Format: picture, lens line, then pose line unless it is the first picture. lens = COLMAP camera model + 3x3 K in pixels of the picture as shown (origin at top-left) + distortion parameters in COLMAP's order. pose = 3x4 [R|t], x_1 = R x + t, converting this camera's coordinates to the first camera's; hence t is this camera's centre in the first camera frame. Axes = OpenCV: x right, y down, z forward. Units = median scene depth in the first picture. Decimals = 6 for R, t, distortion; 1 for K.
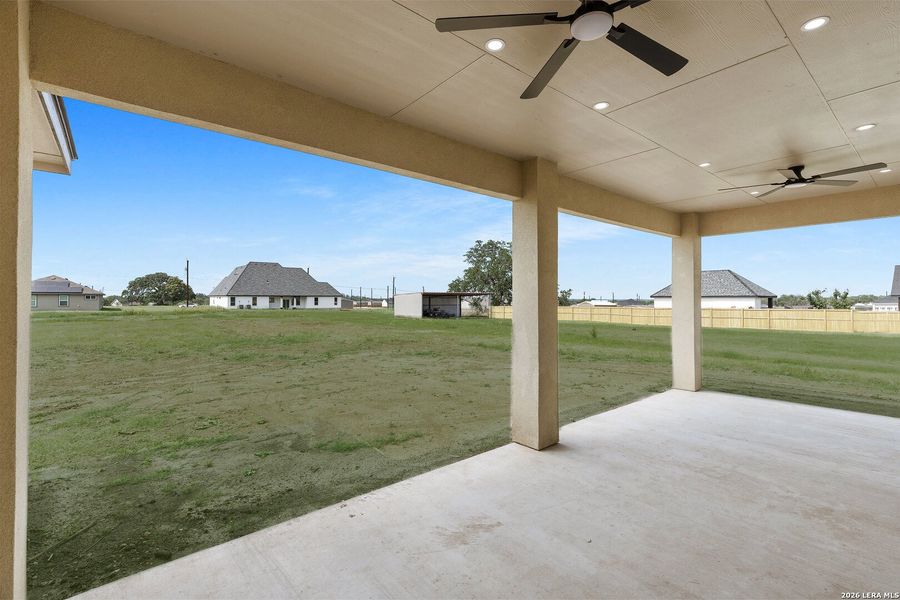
lens RADIAL K [[406.7, 0, 453.0], [0, 406.7, 295.5], [0, 0, 1]] dist [0.002690, 0.000110]
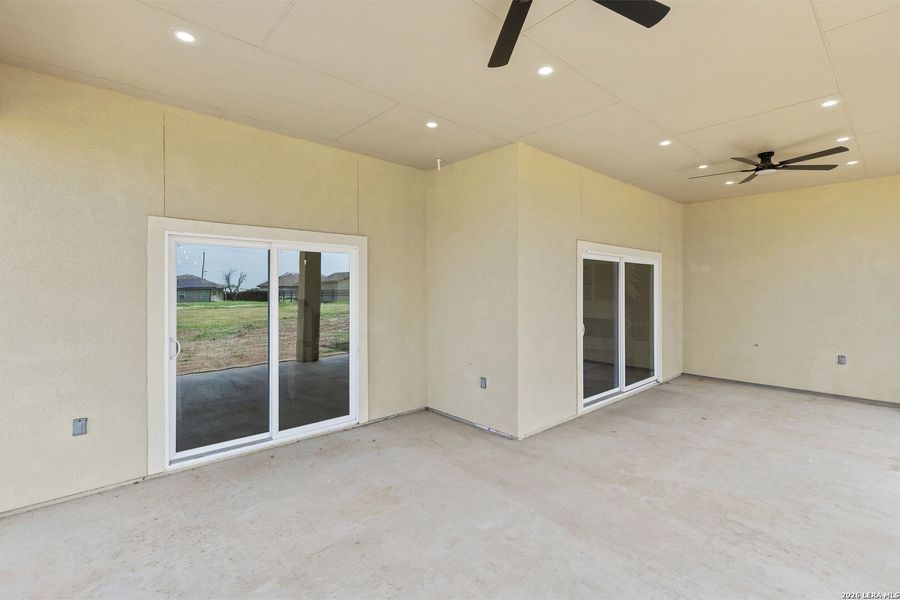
lens RADIAL K [[406.7, 0, 453.0], [0, 406.7, 295.5], [0, 0, 1]] dist [0.002690, 0.000110]
pose [[-0.999010, 0.002541, -0.044411, 1.387501], [0.002761, 0.999984, -0.004885, 0.031170], [0.044398, -0.005002, -0.999001, 2.012854]]
